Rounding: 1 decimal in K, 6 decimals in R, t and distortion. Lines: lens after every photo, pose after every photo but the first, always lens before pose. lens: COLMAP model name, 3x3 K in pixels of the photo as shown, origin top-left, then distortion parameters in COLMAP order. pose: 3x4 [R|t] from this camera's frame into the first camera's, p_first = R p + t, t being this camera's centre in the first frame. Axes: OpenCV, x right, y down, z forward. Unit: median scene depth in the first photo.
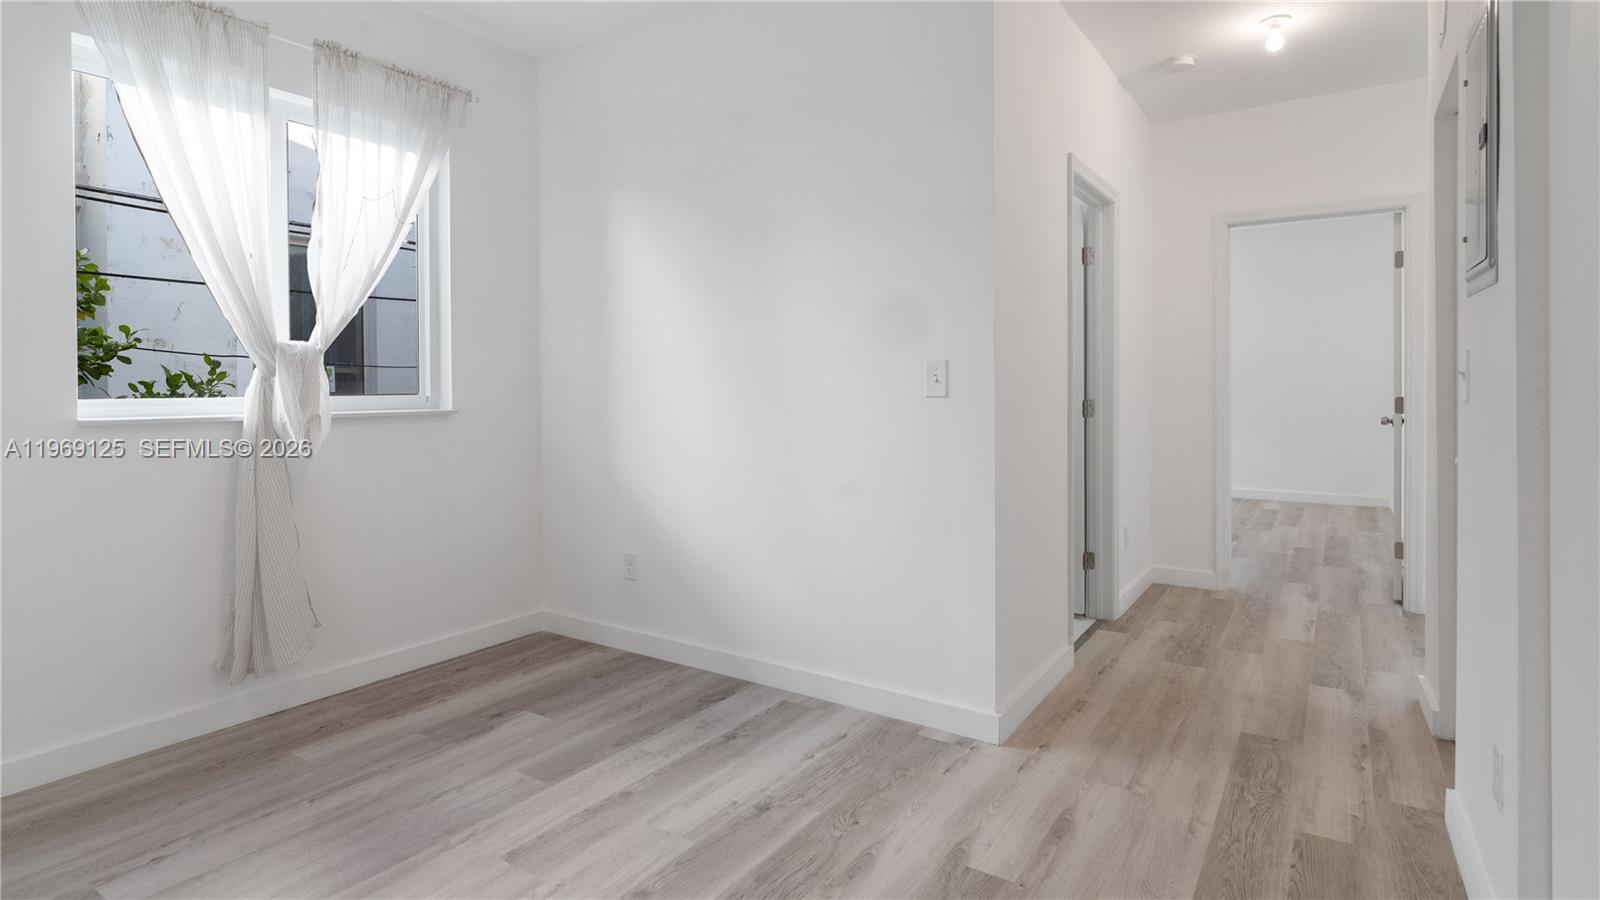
lens RADIAL K [[807.4, 0, 802.2], [0, 807.4, 395.1], [0, 0, 1]] dist [-0.003992, 0.002112]
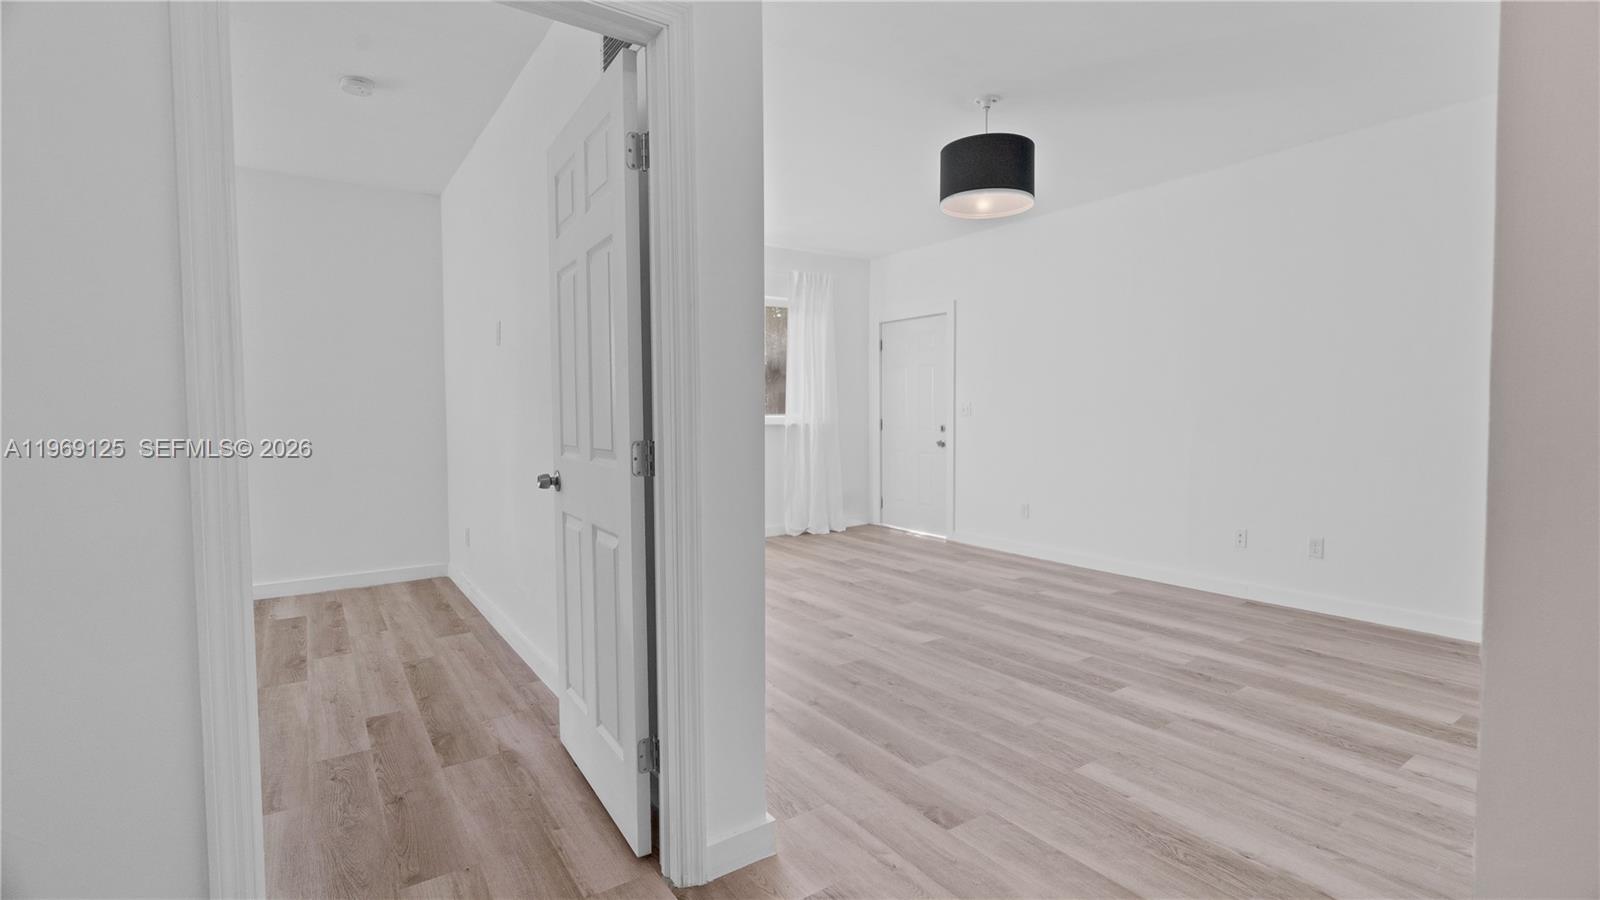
lens RADIAL K [[759.2, 0, 811.9], [0, 759.2, 449.2], [0, 0, 1]] dist [-0.001077, 0.000788]
pose [[0.377973, -0.028710, 0.925371, 0.432061], [-0.002472, 0.999484, 0.032020, -0.008654], [-0.925813, -0.014390, 0.377707, 0.885743]]
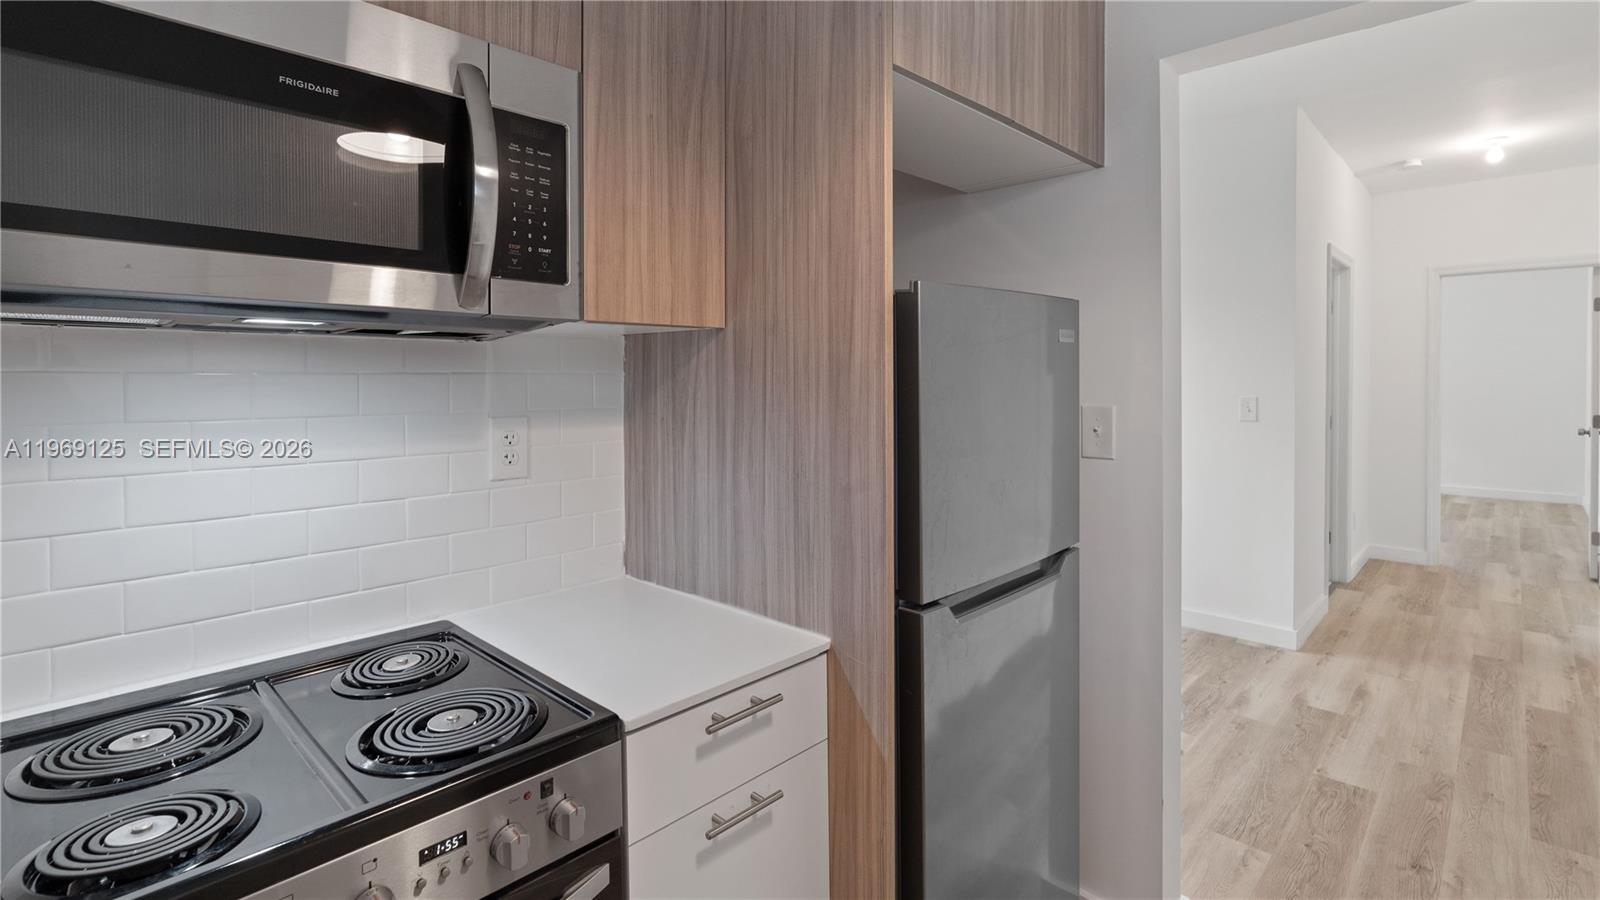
lens RADIAL K [[759.2, 0, 808.2], [0, 759.2, 390.0], [0, 0, 1]] dist [-0.001077, 0.000788]
pose [[0.987428, 0.002077, -0.158058, -0.329696], [-0.001126, 0.999981, 0.006106, -0.049437], [0.158067, -0.005851, 0.987411, -0.416265]]
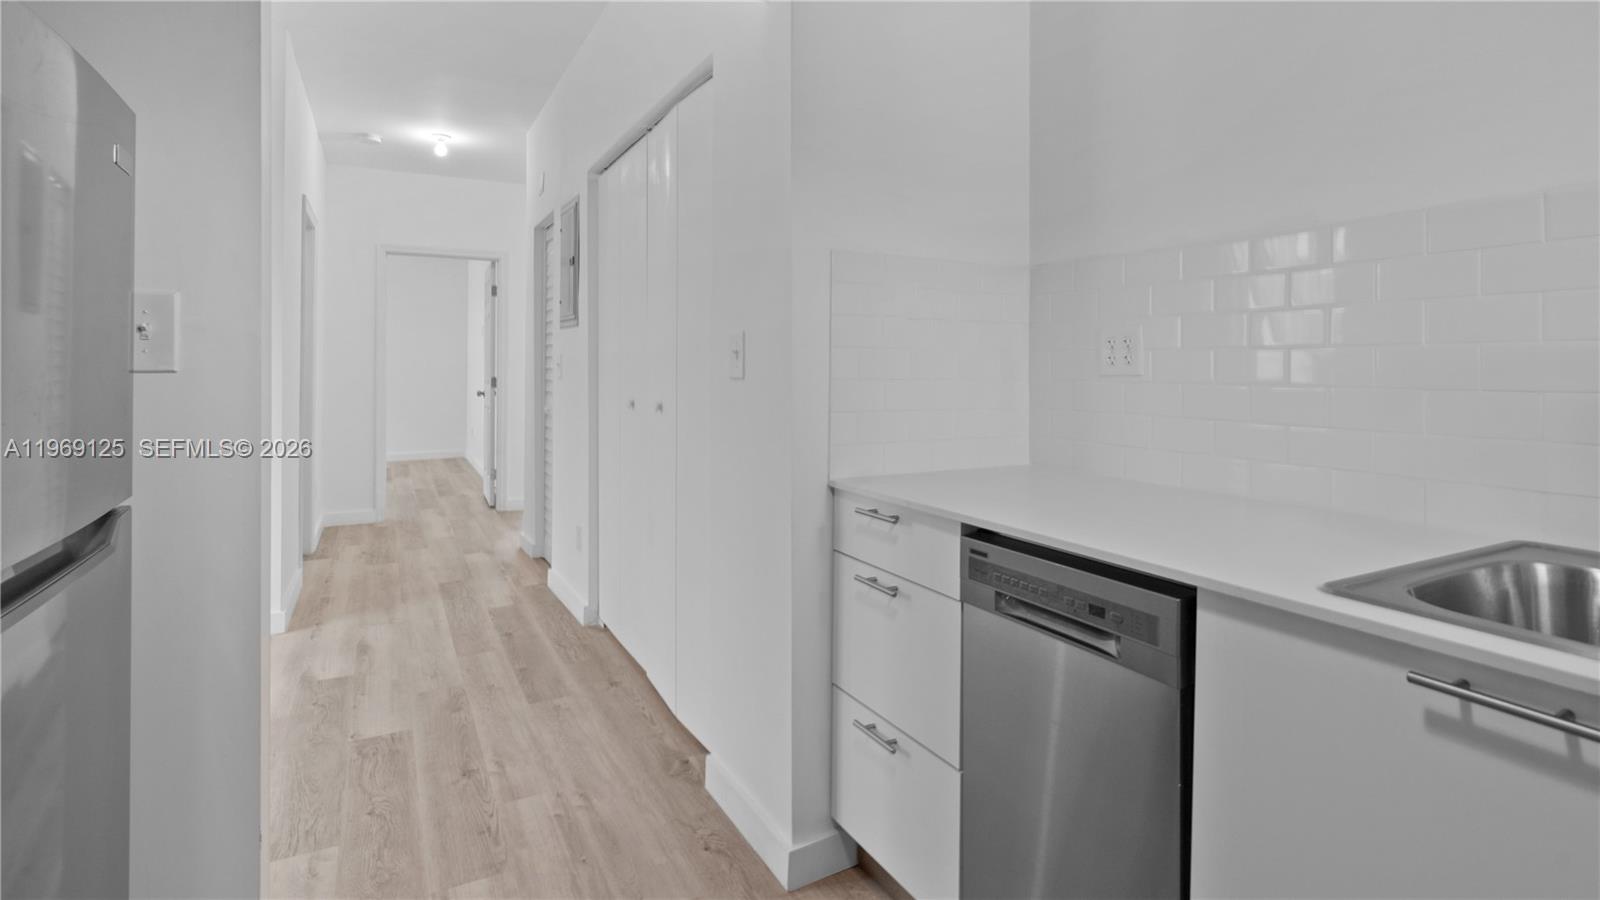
lens RADIAL K [[759.2, 0, 830.1], [0, 759.2, 360.2], [0, 0, 1]] dist [-0.001077, 0.000788]
pose [[0.431674, 0.013600, 0.901927, -0.391195], [0.008797, 0.999775, -0.019285, 0.004475], [-0.901987, 0.016259, 0.431458, -0.295631]]
